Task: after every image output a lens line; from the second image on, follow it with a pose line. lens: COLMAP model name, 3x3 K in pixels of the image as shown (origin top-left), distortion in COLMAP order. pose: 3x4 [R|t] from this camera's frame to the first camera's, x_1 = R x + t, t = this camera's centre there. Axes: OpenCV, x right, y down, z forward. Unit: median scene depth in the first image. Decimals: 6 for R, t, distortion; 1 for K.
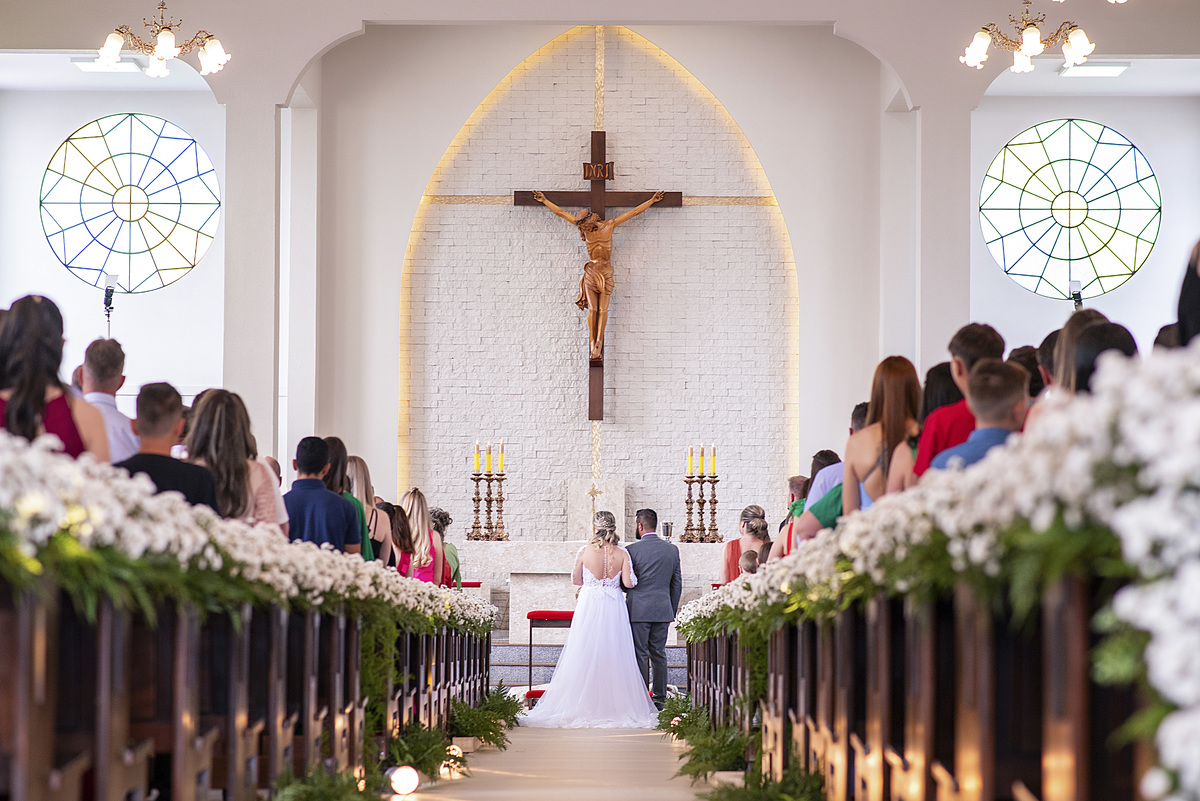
lens RADIAL K [[2956.0, 0, 600.1], [0, 2956.0, 400.6], [0, 0, 1]] dist [-0.044335, 0.000000]
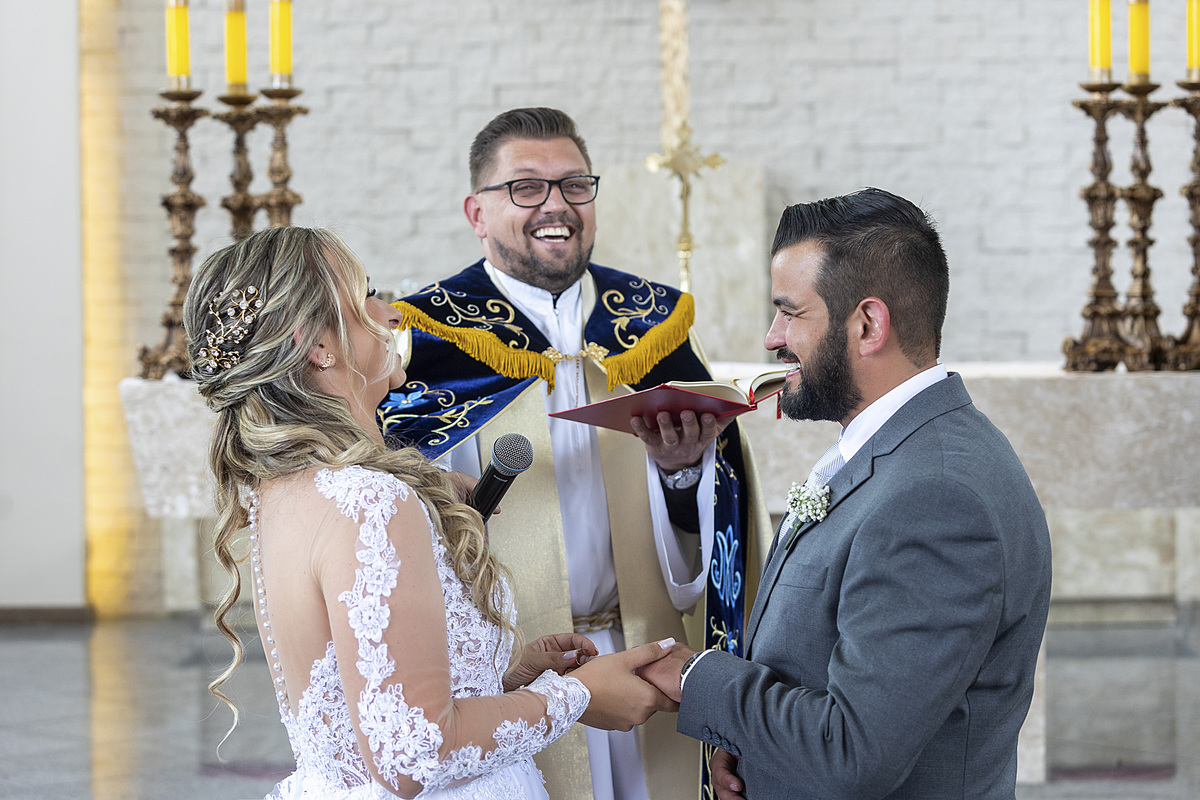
lens RADIAL K [[2523.1, 0, 600.2], [0, 2523.1, 399.8], [0, 0, 1]] dist [-0.045041, 0.000000]
pose [[0.999616, -0.018588, -0.020532, -0.005107], [0.020160, 0.996650, 0.079260, 0.033746], [0.018990, -0.079644, 0.996642, 0.800420]]
